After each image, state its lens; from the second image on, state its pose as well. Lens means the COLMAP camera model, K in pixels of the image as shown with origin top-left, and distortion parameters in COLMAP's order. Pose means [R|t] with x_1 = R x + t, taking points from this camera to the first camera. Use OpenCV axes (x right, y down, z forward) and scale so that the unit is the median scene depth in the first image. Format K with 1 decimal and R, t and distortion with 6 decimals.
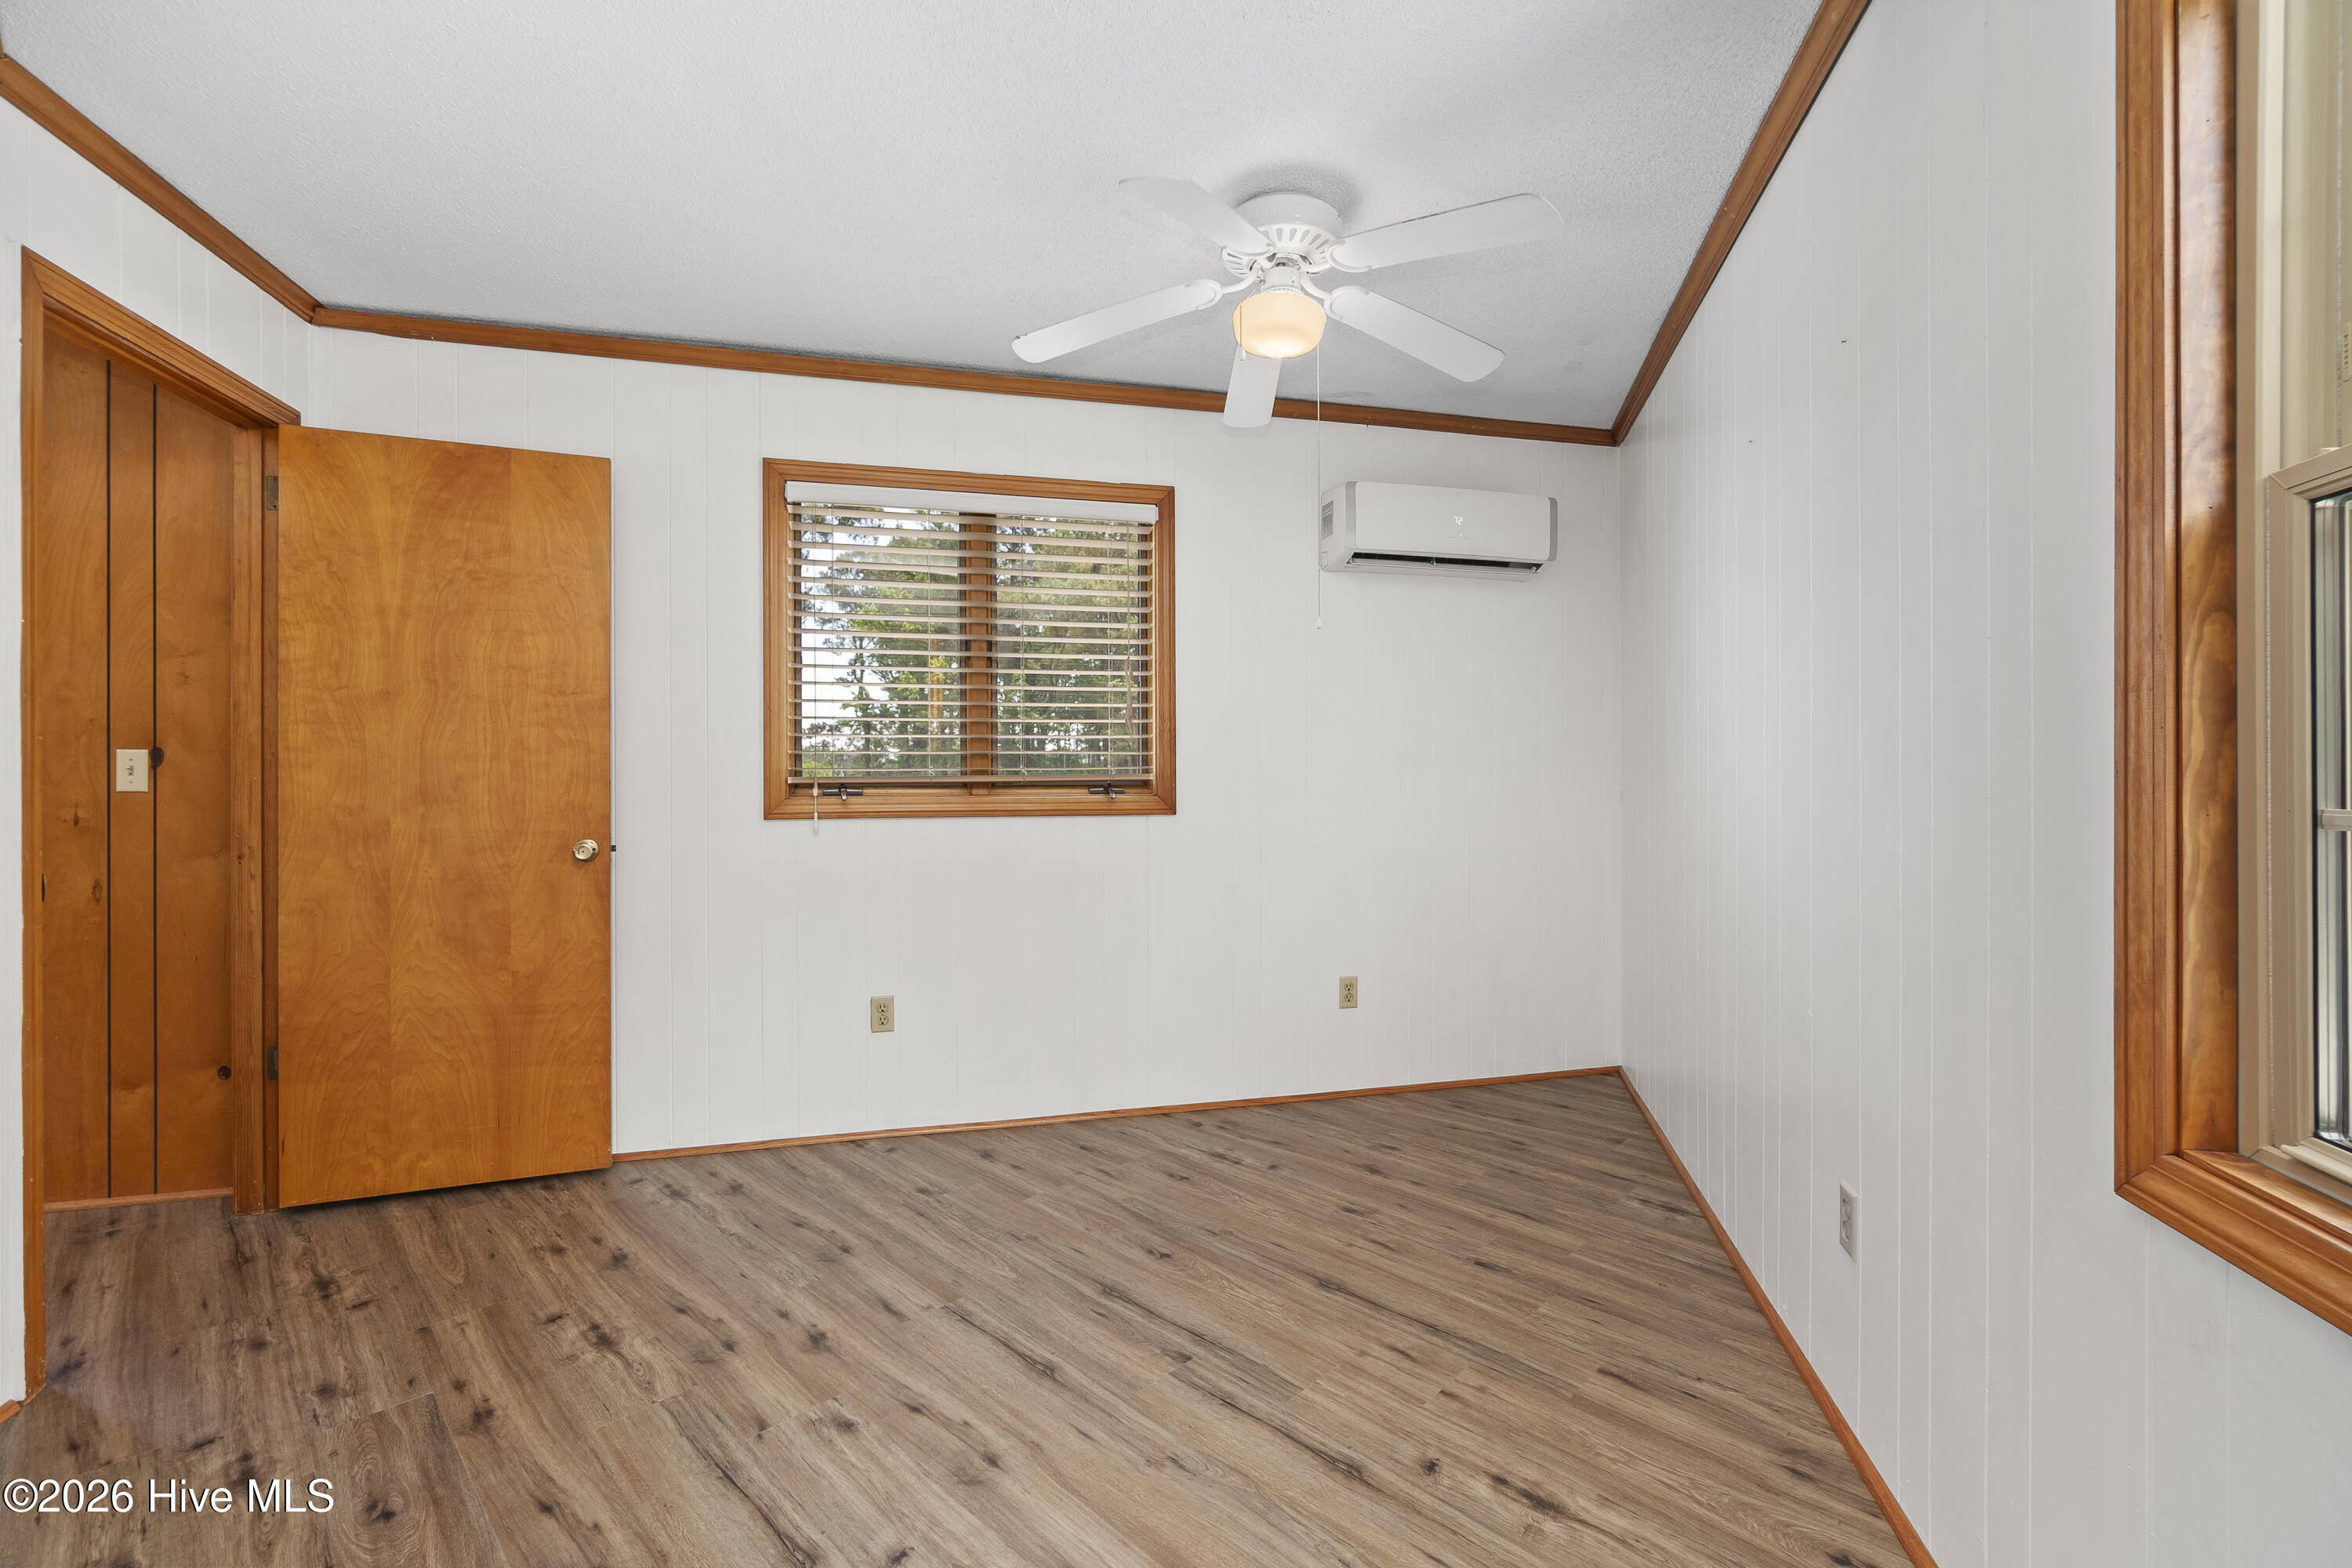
lens RADIAL K [[1002.5, 0, 1156.6], [0, 1002.5, 785.0], [0, 0, 1]] dist [-0.002004, 0.000446]
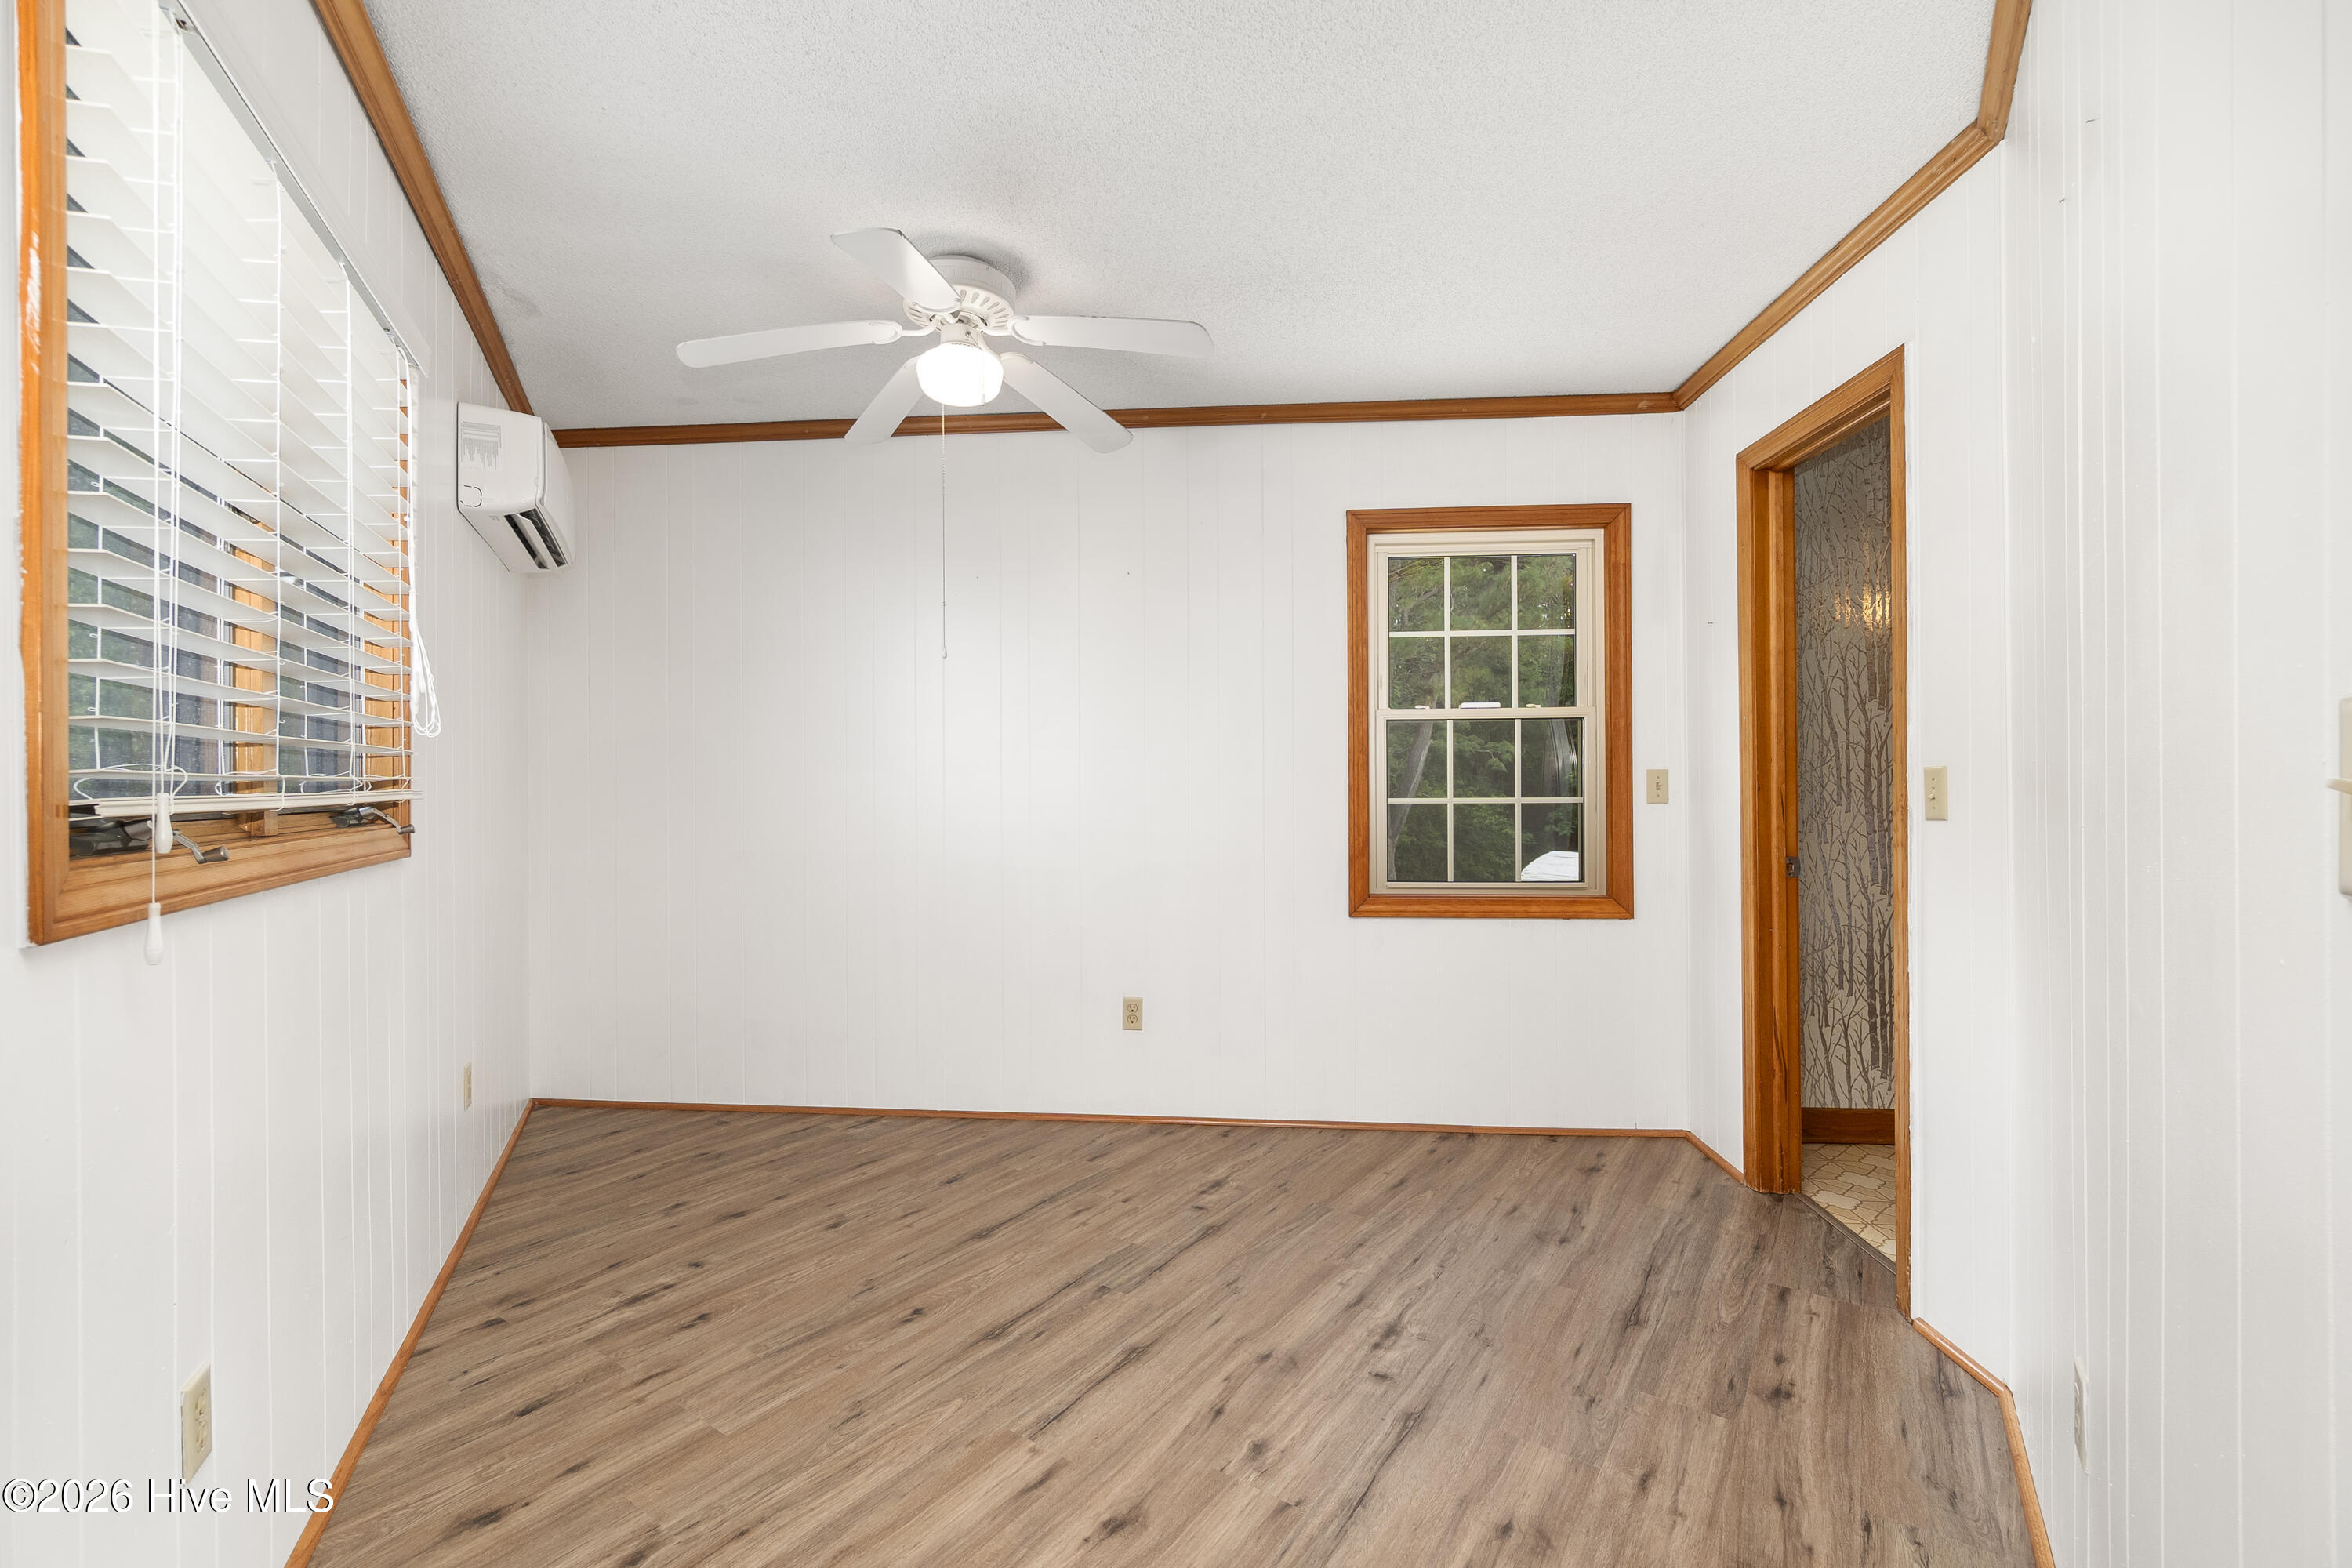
lens RADIAL K [[1002.5, 0, 1156.6], [0, 1002.5, 785.0], [0, 0, 1]] dist [-0.002004, 0.000446]
pose [[-0.171445, 0.009101, 0.985152, -1.004621], [0.009761, 0.999924, -0.007539, -0.008493], [-0.985145, 0.008323, -0.171520, 0.995150]]
